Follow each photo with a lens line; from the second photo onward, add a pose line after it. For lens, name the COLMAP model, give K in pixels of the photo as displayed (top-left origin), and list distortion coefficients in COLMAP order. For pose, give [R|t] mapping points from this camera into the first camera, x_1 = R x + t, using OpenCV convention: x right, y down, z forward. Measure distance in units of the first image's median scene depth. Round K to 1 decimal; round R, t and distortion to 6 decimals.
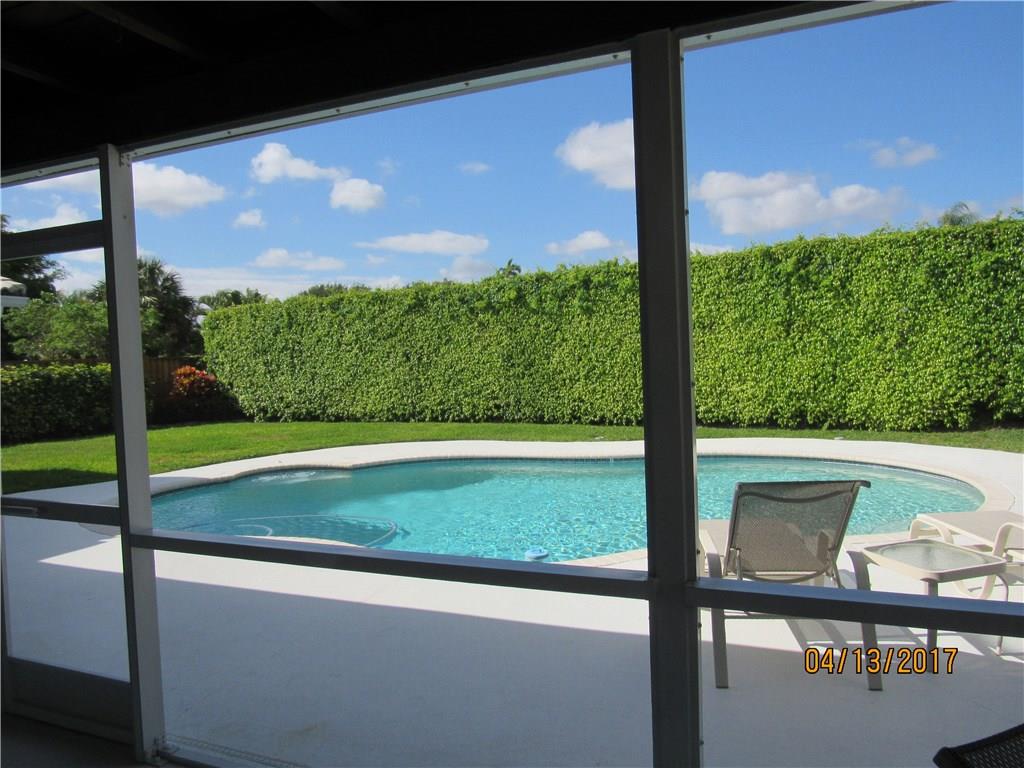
lens RADIAL K [[726.4, 0, 512.0], [0, 726.4, 384.0], [0, 0, 1]] dist [-0.034647, 0.011431]
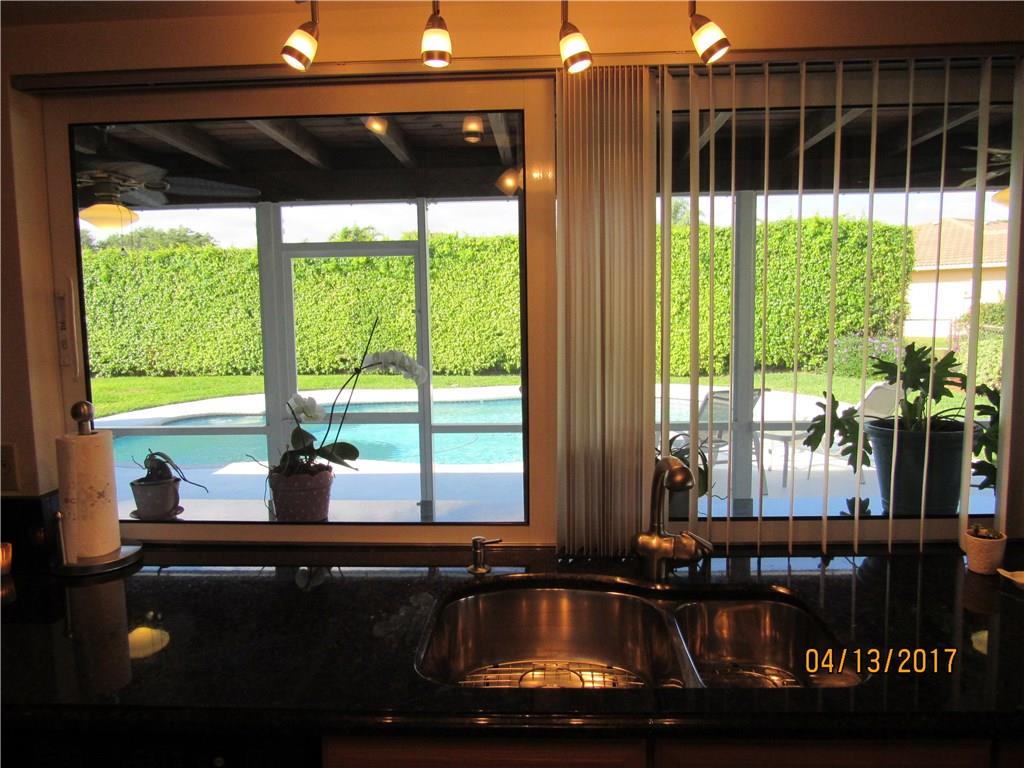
lens RADIAL K [[726.4, 0, 512.0], [0, 726.4, 384.0], [0, 0, 1]] dist [-0.034647, 0.011431]
pose [[0.937411, -0.015729, 0.347869, -0.182415], [-0.005626, 0.998165, 0.060292, -0.000691], [-0.348179, -0.058475, 0.935603, -0.134579]]
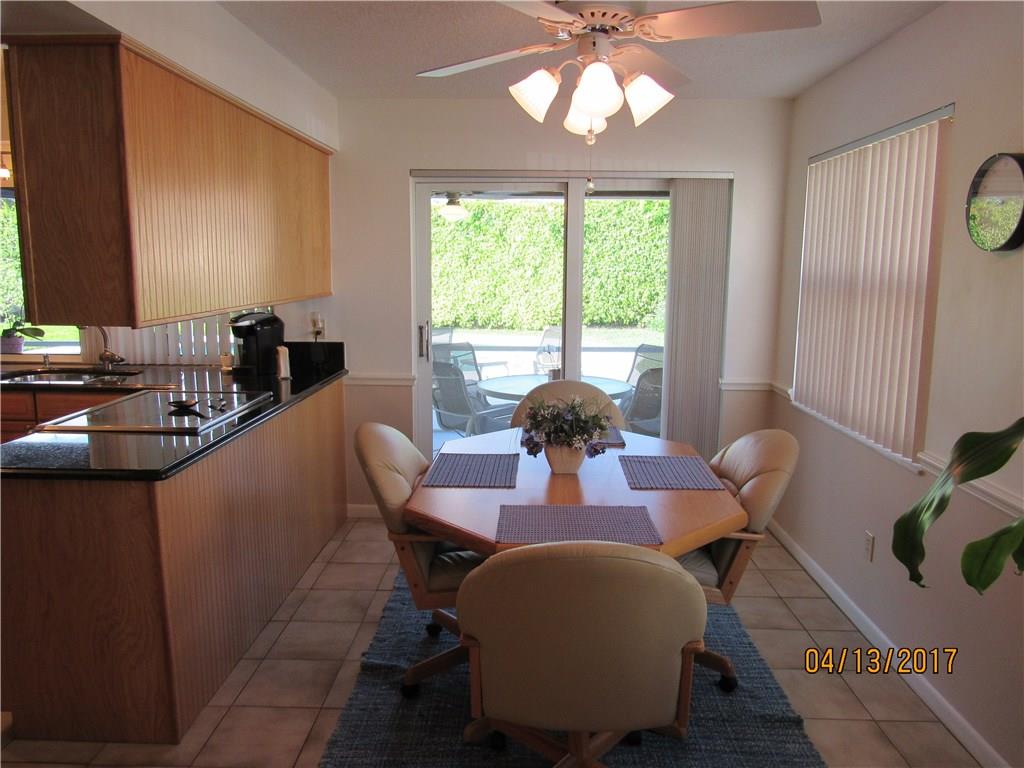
lens RADIAL K [[726.4, 0, 512.0], [0, 726.4, 384.0], [0, 0, 1]] dist [-0.034647, 0.011431]
pose [[0.925750, -0.015733, 0.377810, -0.085413], [-0.028334, 0.993439, 0.110797, 0.006049], [-0.377074, -0.113275, 0.919230, -0.373302]]
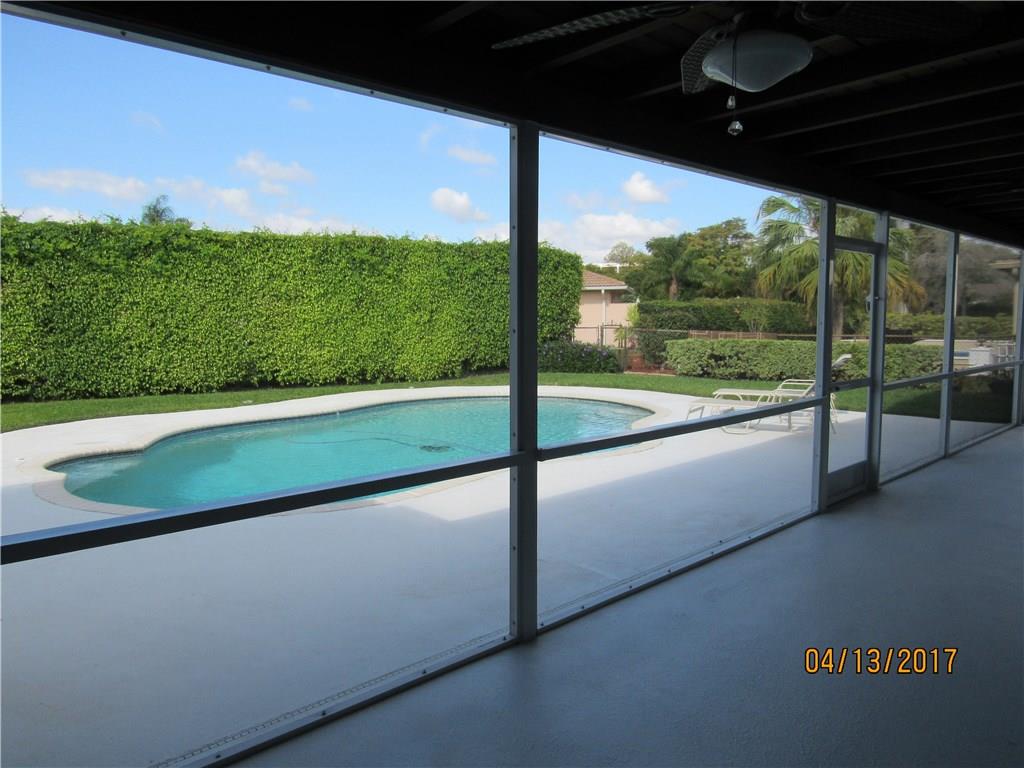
lens RADIAL K [[726.4, 0, 512.0], [0, 726.4, 384.0], [0, 0, 1]] dist [-0.034647, 0.011431]
pose [[0.399711, -0.044205, 0.915575, -0.582395], [0.022176, 0.999010, 0.038552, 0.015983], [-0.916373, 0.004894, 0.400296, 0.218427]]
